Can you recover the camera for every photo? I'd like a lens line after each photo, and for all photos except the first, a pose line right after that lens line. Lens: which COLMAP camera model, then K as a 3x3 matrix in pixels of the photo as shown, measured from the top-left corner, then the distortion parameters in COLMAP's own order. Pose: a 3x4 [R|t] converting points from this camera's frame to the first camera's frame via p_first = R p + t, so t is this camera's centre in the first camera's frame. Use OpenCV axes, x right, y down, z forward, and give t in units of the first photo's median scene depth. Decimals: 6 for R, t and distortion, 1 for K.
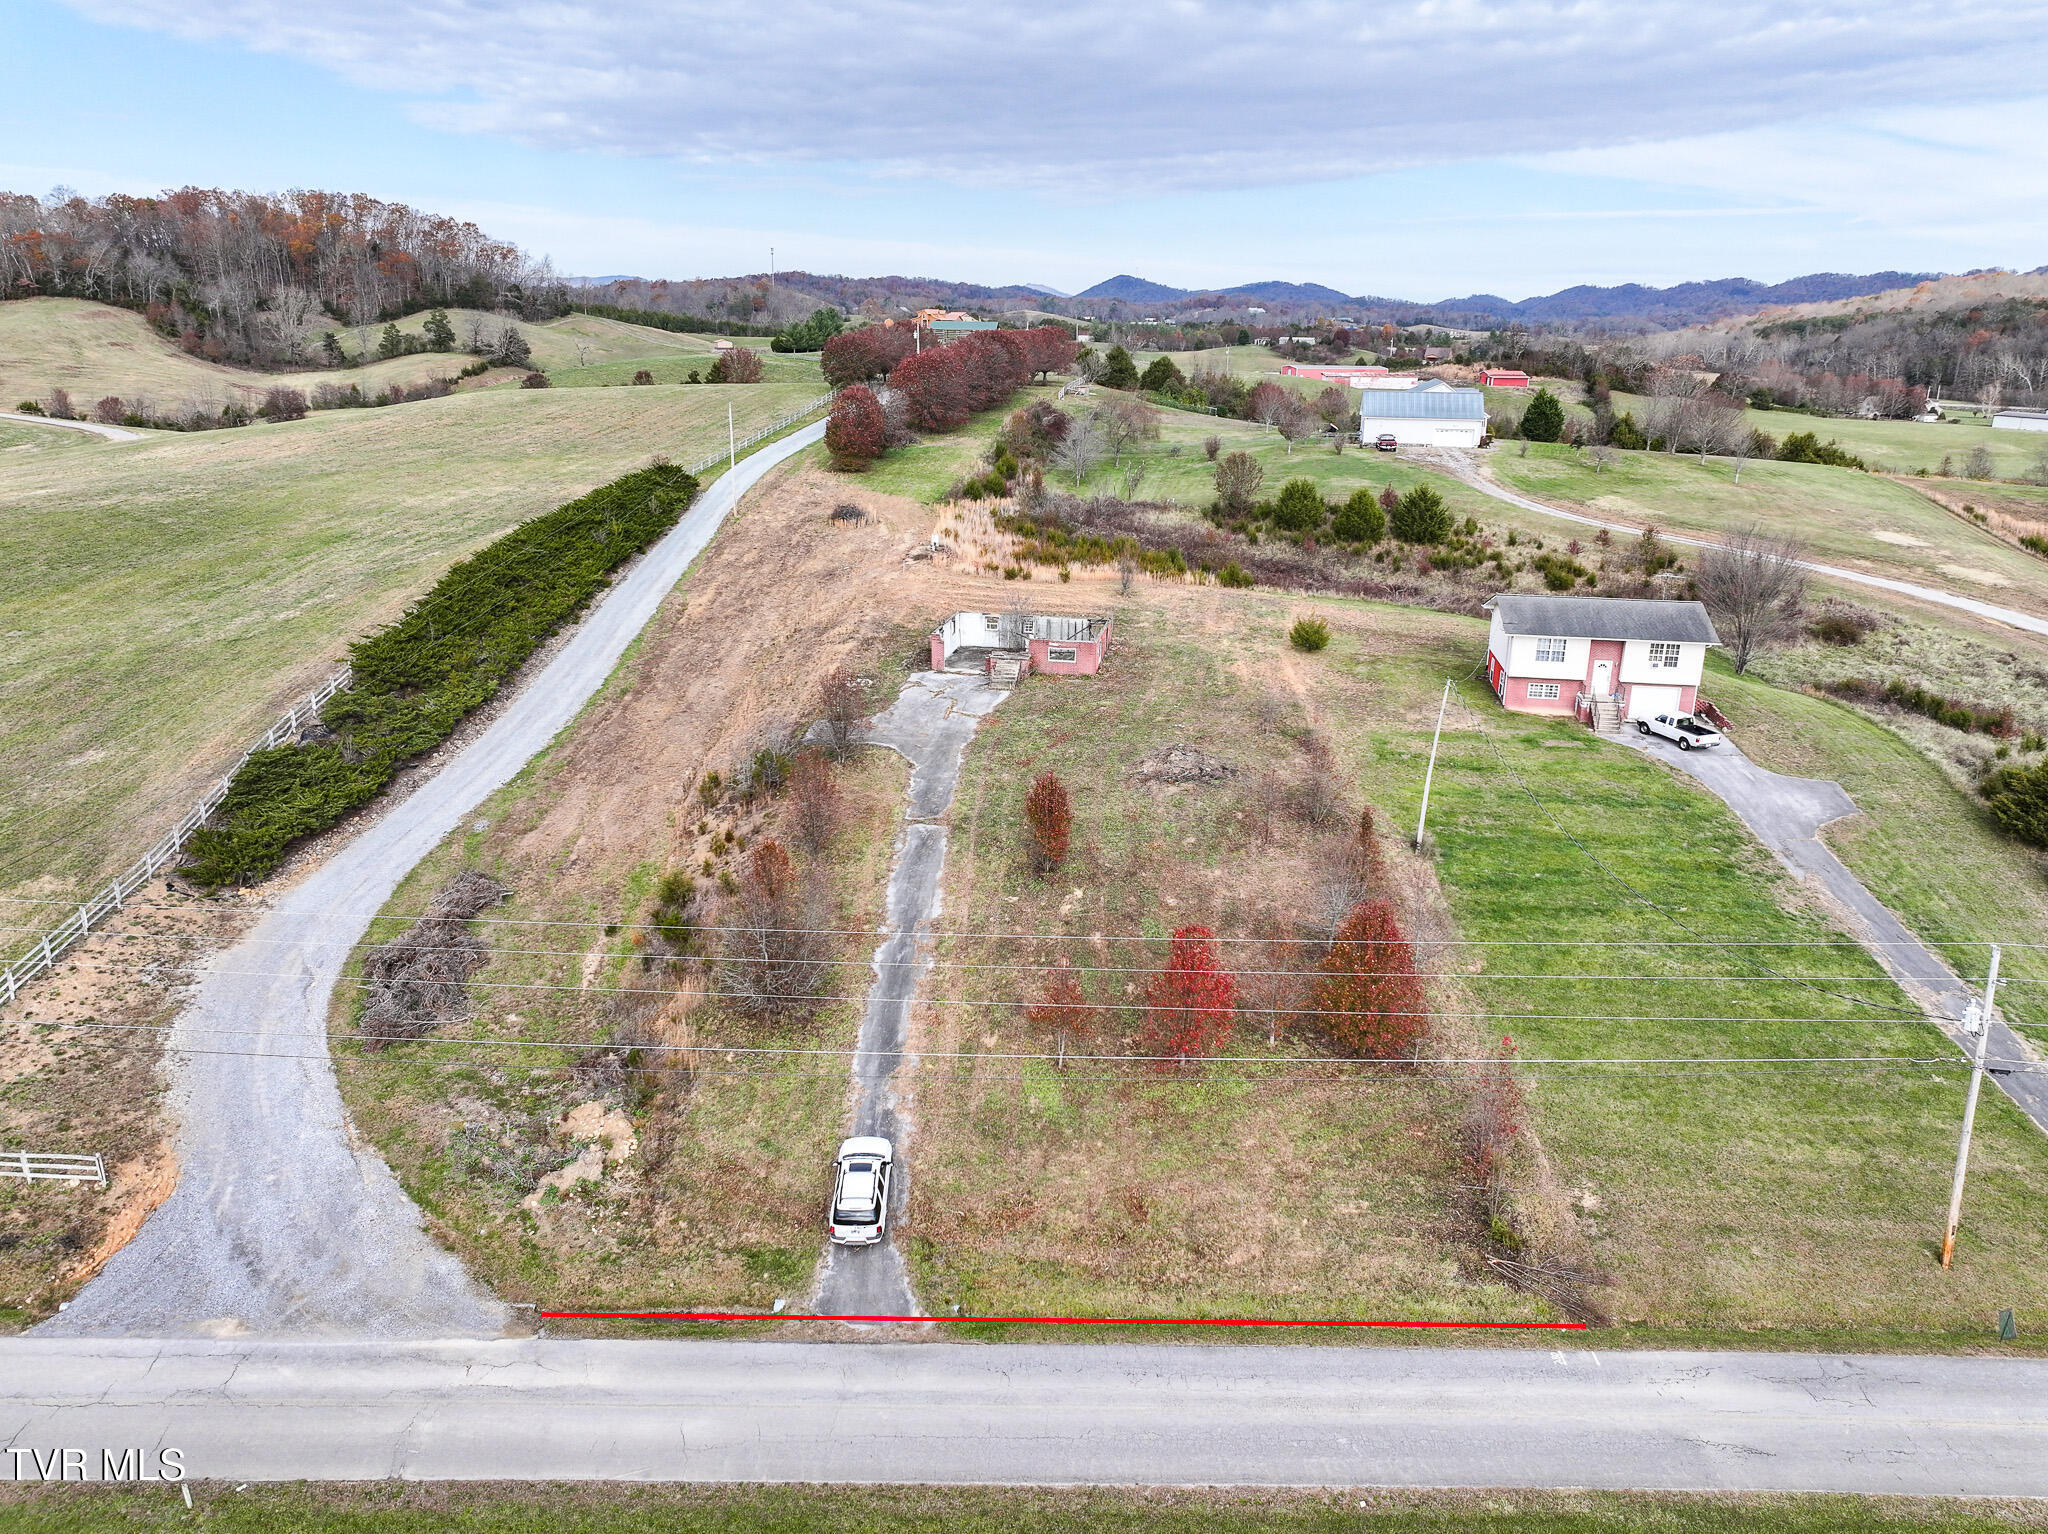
lens RADIAL K [[1437.0, 0, 1033.2], [0, 1437.0, 756.2], [0, 0, 1]] dist [-0.001352, 0.016747]
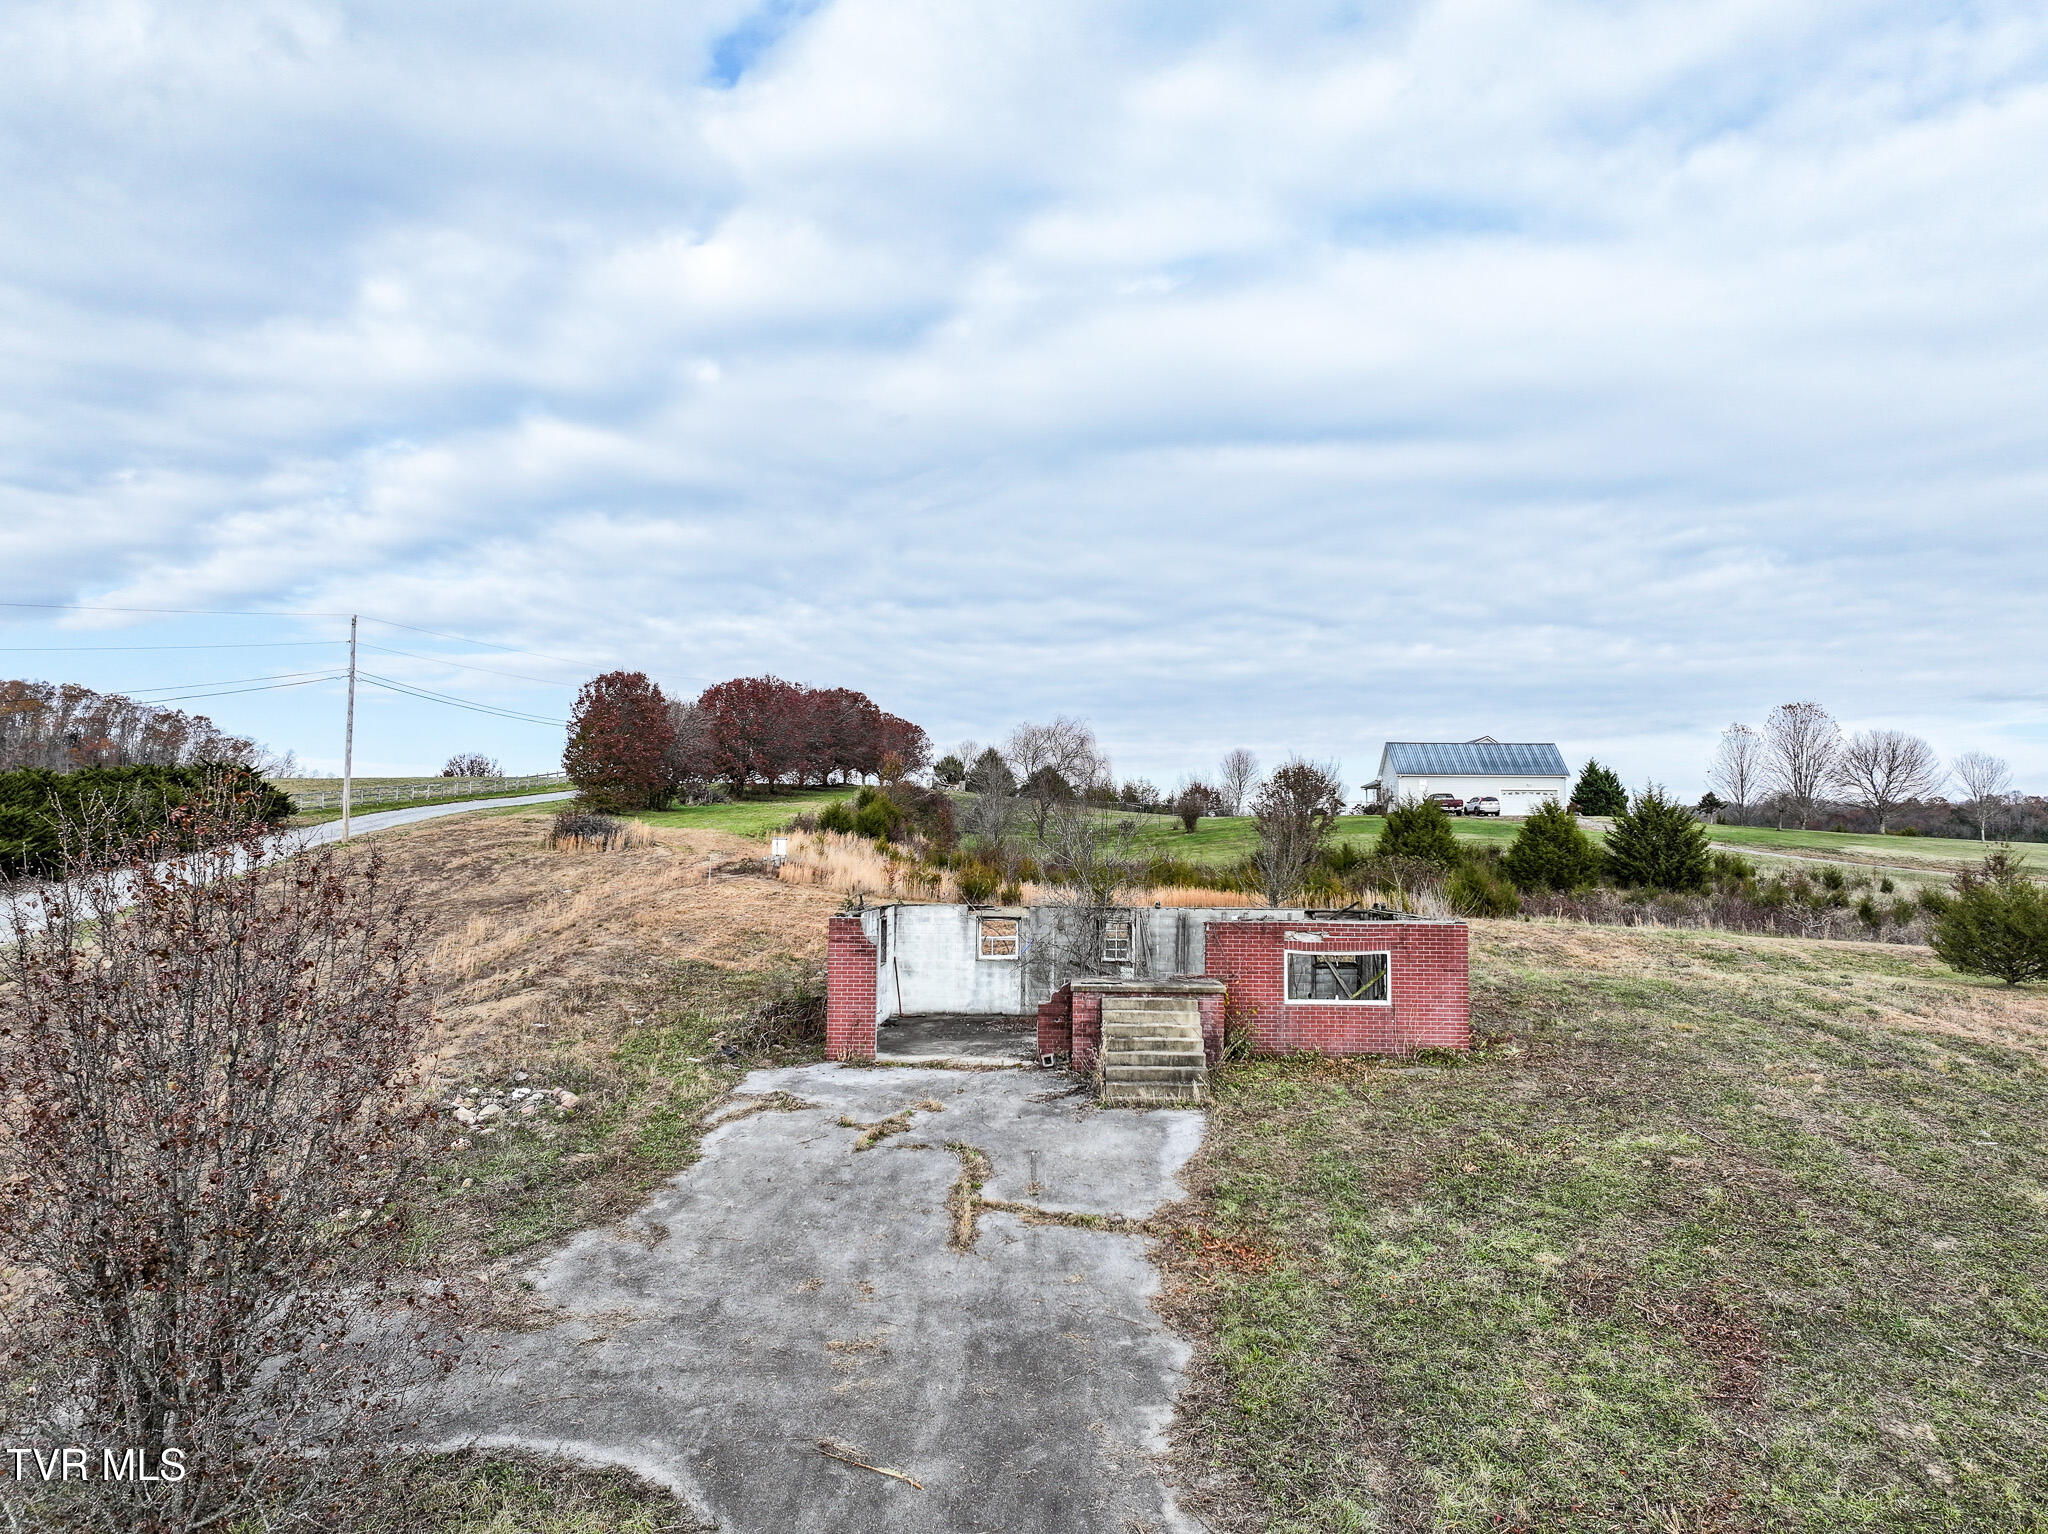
lens RADIAL K [[1437.0, 0, 1033.2], [0, 1437.0, 756.2], [0, 0, 1]] dist [-0.001352, 0.016747]
pose [[0.989516, 0.003517, 0.144379, -0.097450], [0.049079, 0.932019, -0.359072, -0.022523], [-0.135827, 0.362393, 0.922075, 1.005662]]
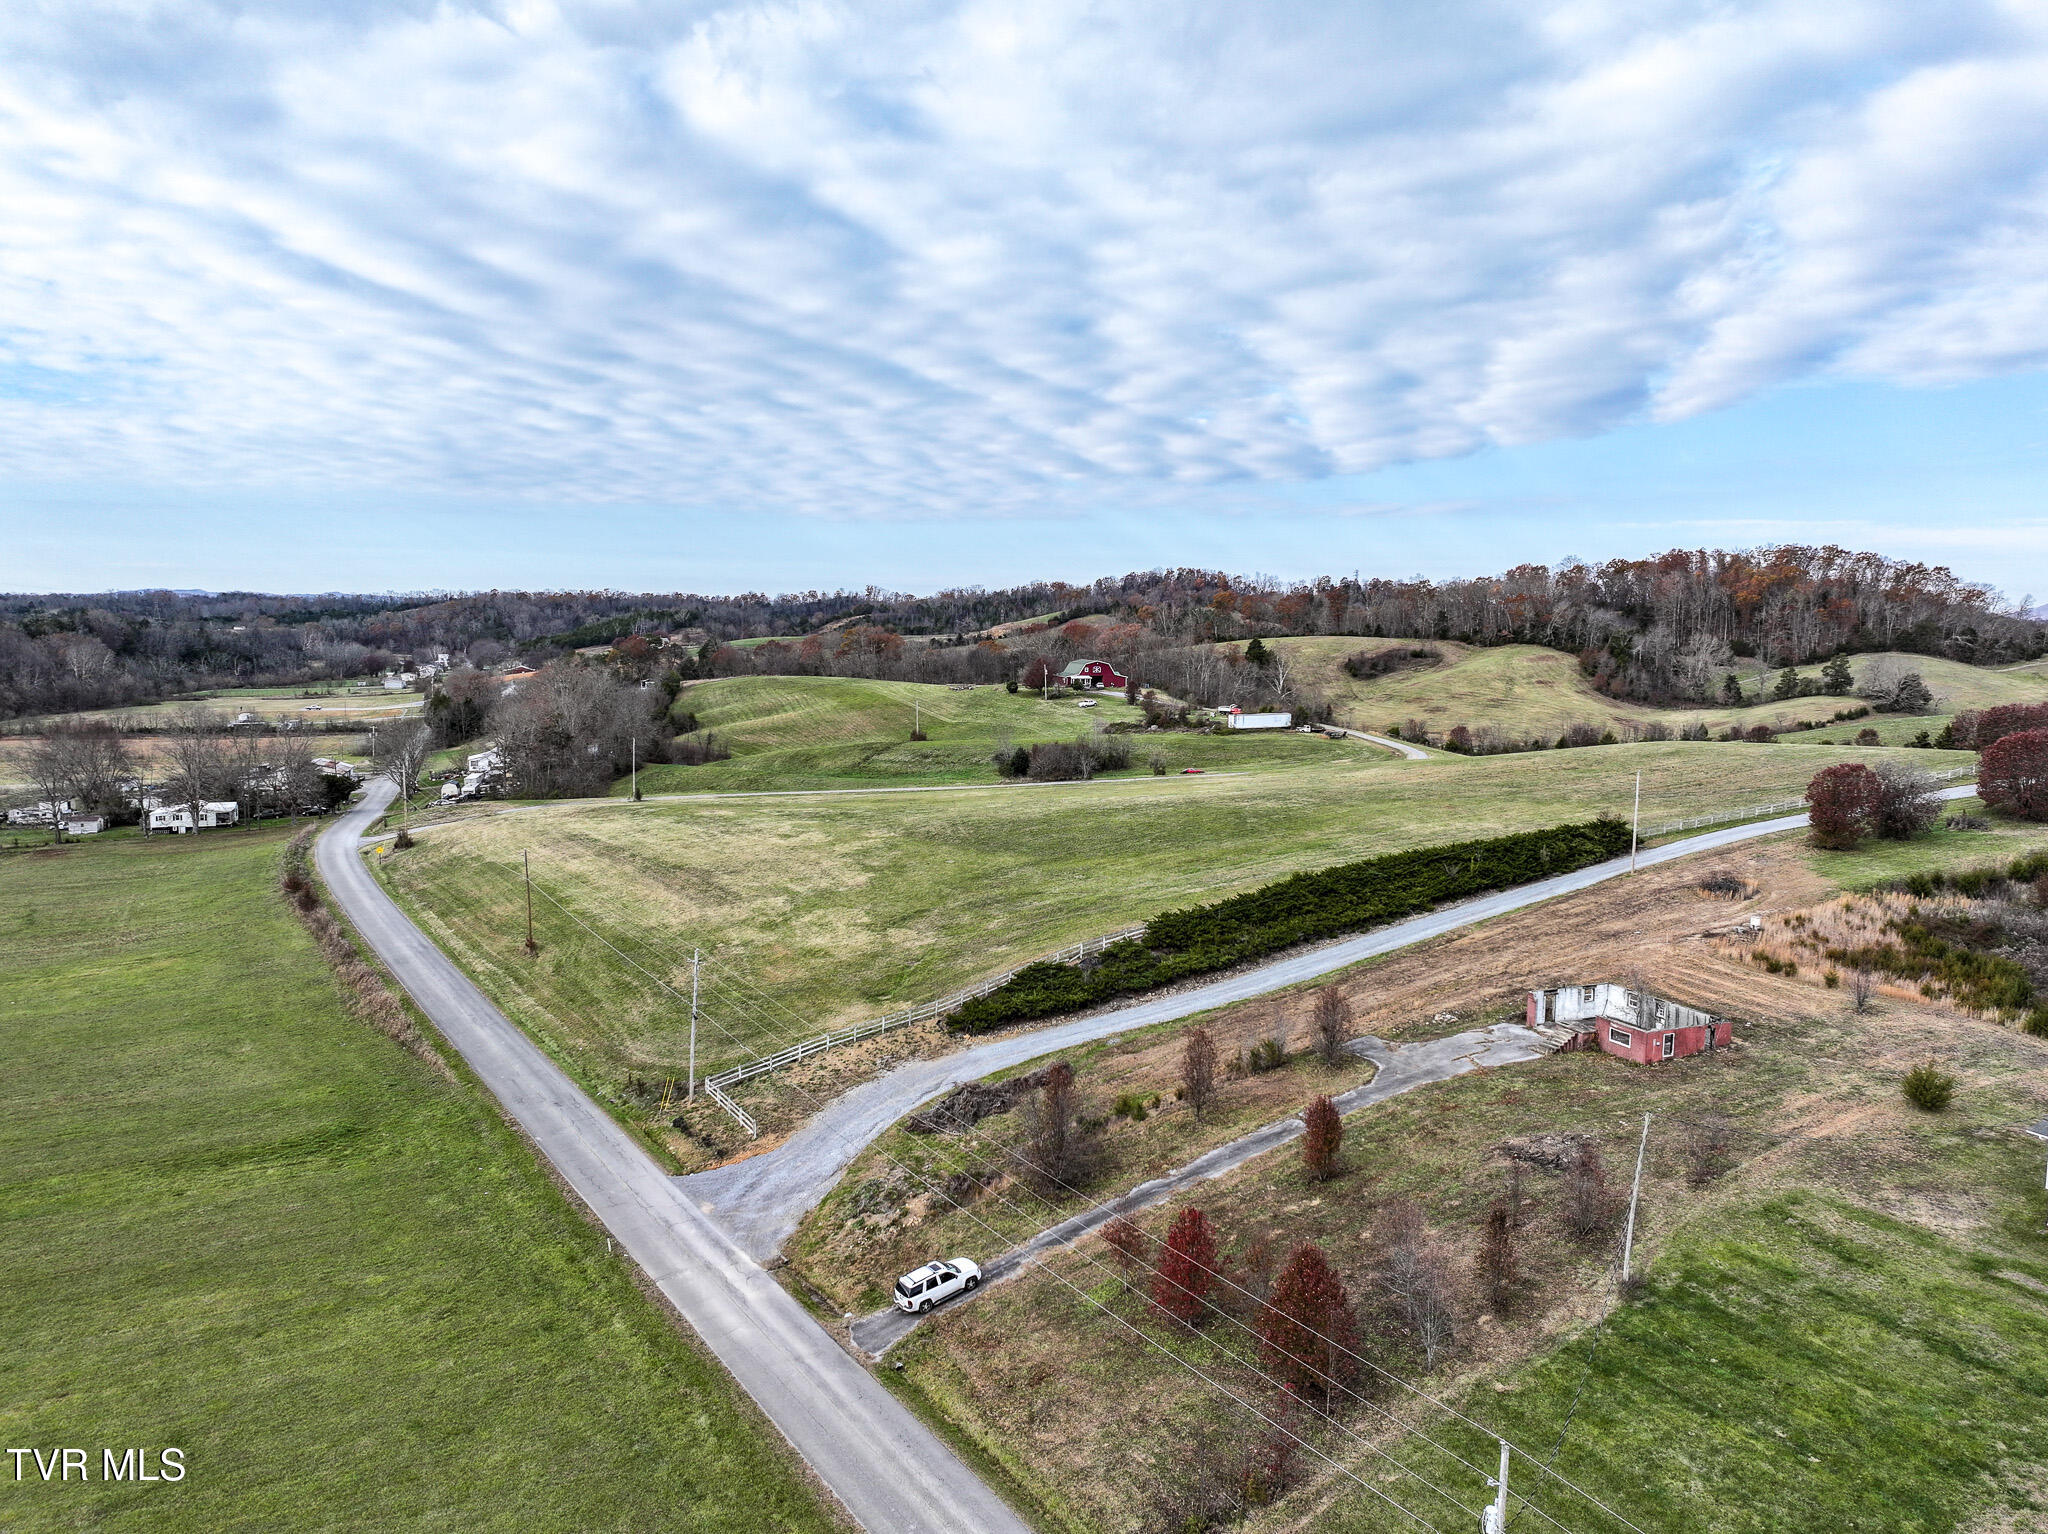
lens RADIAL K [[1437.0, 0, 1033.2], [0, 1437.0, 756.2], [0, 0, 1]] dist [-0.001352, 0.016747]
pose [[0.543576, 0.070085, -0.836429, 0.847149], [-0.251276, 0.964394, -0.082491, -0.099351], [0.800866, 0.255015, 0.541832, 0.084977]]
